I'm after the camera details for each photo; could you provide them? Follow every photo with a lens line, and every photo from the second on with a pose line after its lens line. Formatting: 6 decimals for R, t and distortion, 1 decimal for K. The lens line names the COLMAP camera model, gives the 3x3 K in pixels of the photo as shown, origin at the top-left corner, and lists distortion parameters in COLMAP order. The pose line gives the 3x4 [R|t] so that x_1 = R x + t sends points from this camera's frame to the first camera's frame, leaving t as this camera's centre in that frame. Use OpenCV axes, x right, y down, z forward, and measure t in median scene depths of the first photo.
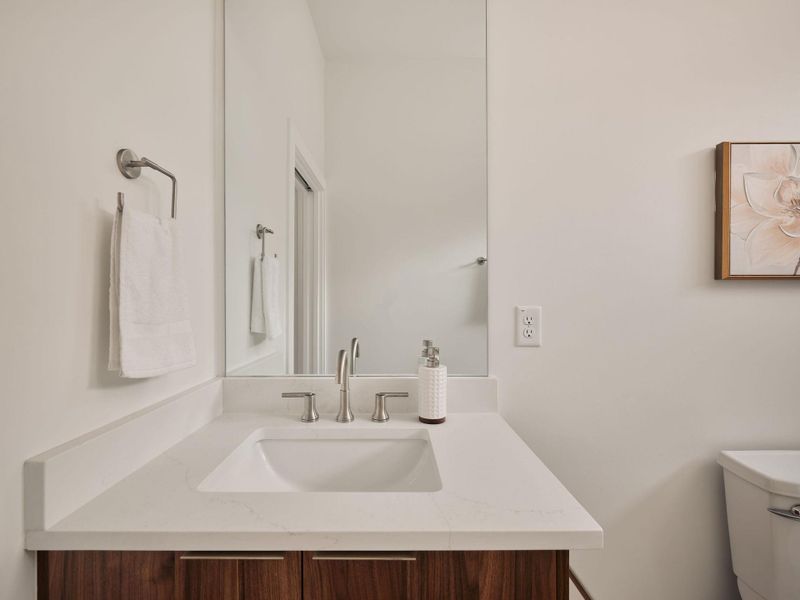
lens RADIAL K [[342.1, 0, 397.7], [0, 342.1, 322.9], [0, 0, 1]] dist [-0.008653, 0.000182]
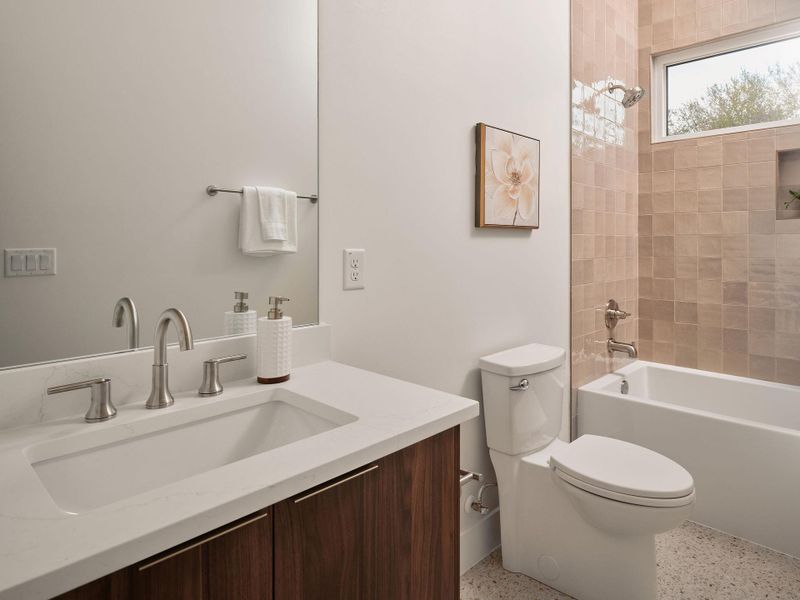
lens RADIAL K [[487.3, 0, 399.0], [0, 487.3, 310.2], [0, 0, 1]] dist [-0.037759, -0.000052]
pose [[0.709715, -0.093418, 0.698267, -0.565852], [0.046426, 0.995216, 0.085958, 0.014157], [-0.702957, -0.028588, 0.710657, -0.118852]]
